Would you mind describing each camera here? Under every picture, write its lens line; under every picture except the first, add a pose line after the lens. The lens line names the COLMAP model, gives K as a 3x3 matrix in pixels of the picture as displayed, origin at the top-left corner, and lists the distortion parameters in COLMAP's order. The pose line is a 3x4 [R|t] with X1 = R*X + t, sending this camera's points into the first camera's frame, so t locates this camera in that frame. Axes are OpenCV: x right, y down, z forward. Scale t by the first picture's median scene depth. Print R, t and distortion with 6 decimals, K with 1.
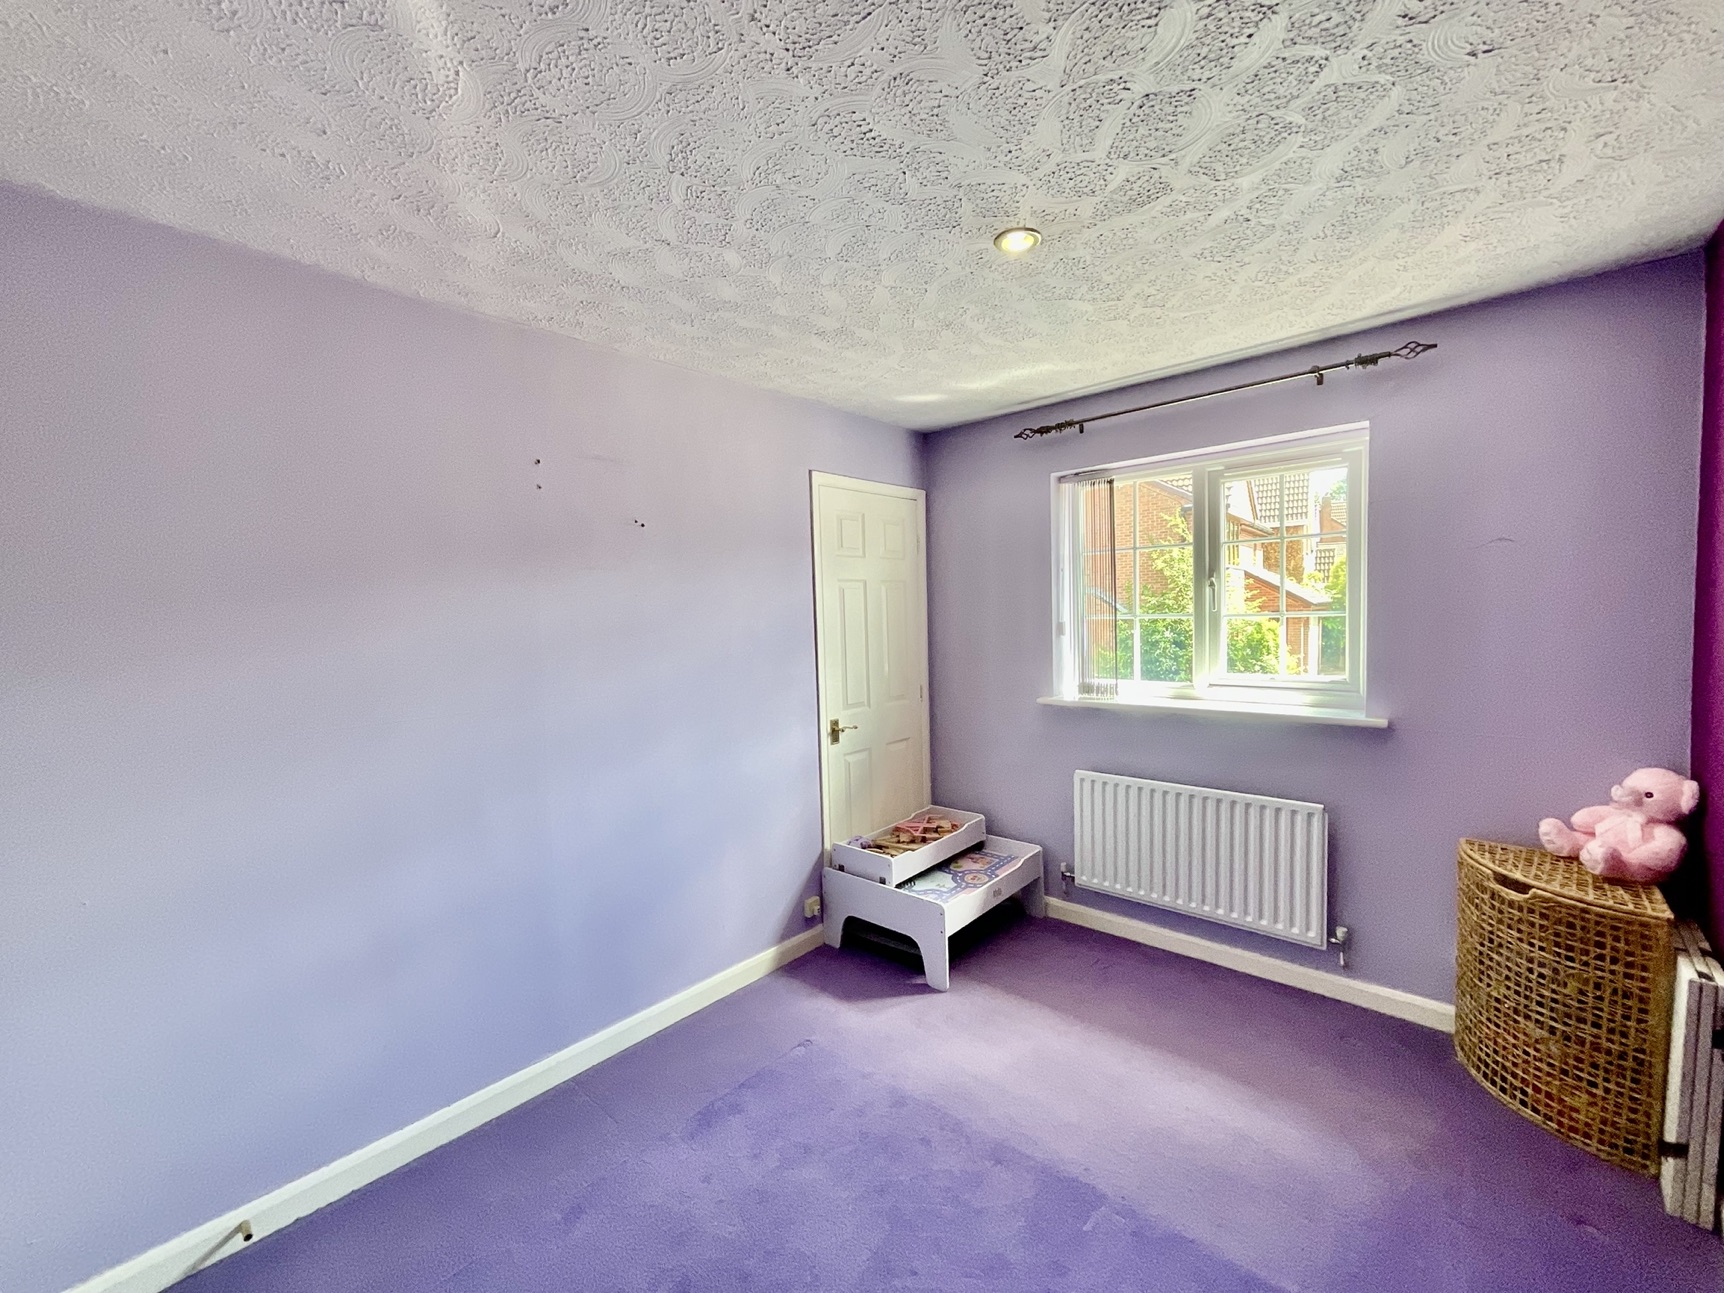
lens RADIAL K [[686.3, 0, 864.2], [0, 686.3, 651.7], [0, 0, 1]] dist [-0.002655, -0.000323]
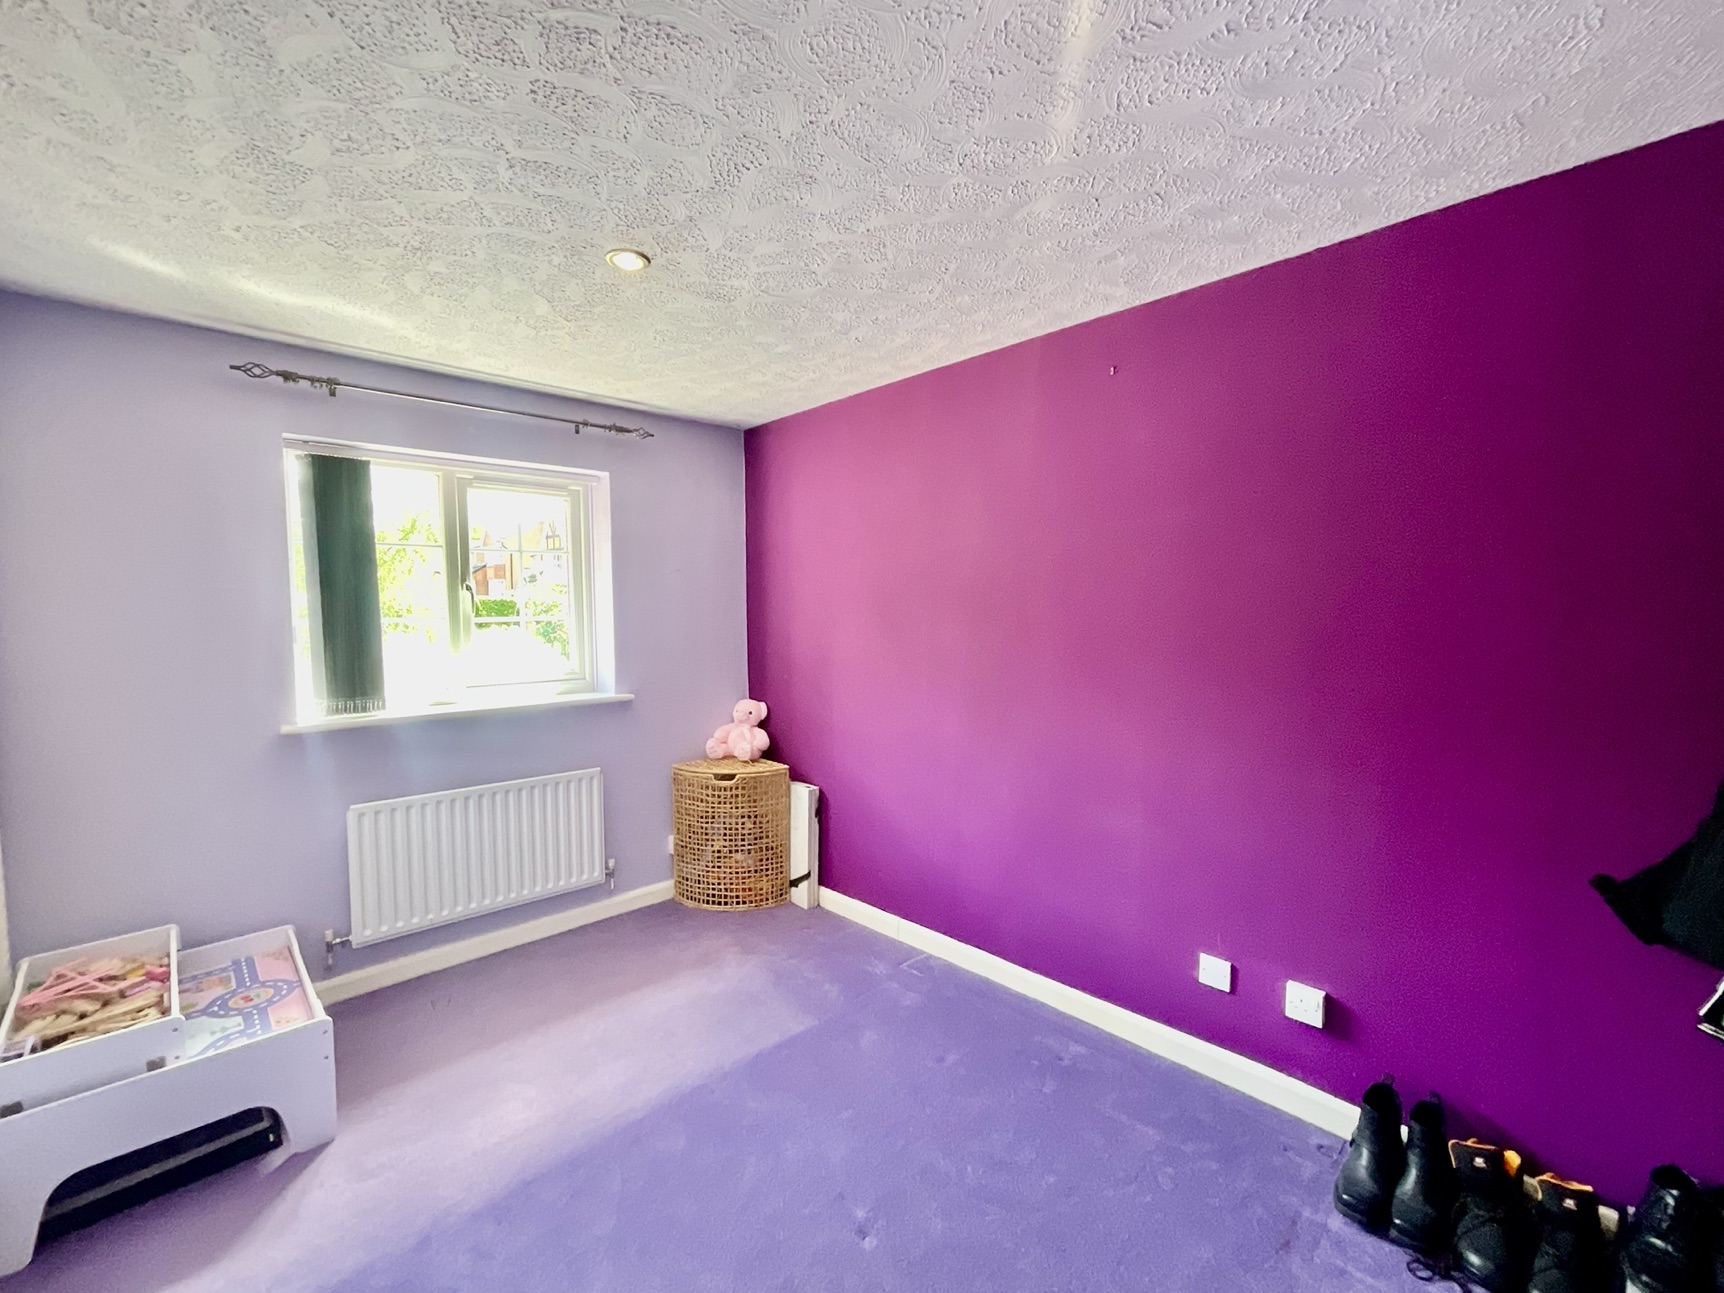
lens RADIAL K [[704.2, 0, 860.5], [0, 704.2, 647.3], [0, 0, 1]] dist [-0.000539, 0.000070]
pose [[0.110812, -0.027561, 0.993459, -0.559149], [0.064761, 0.997691, 0.020455, 0.007374], [-0.991729, 0.062071, 0.112341, 0.357992]]
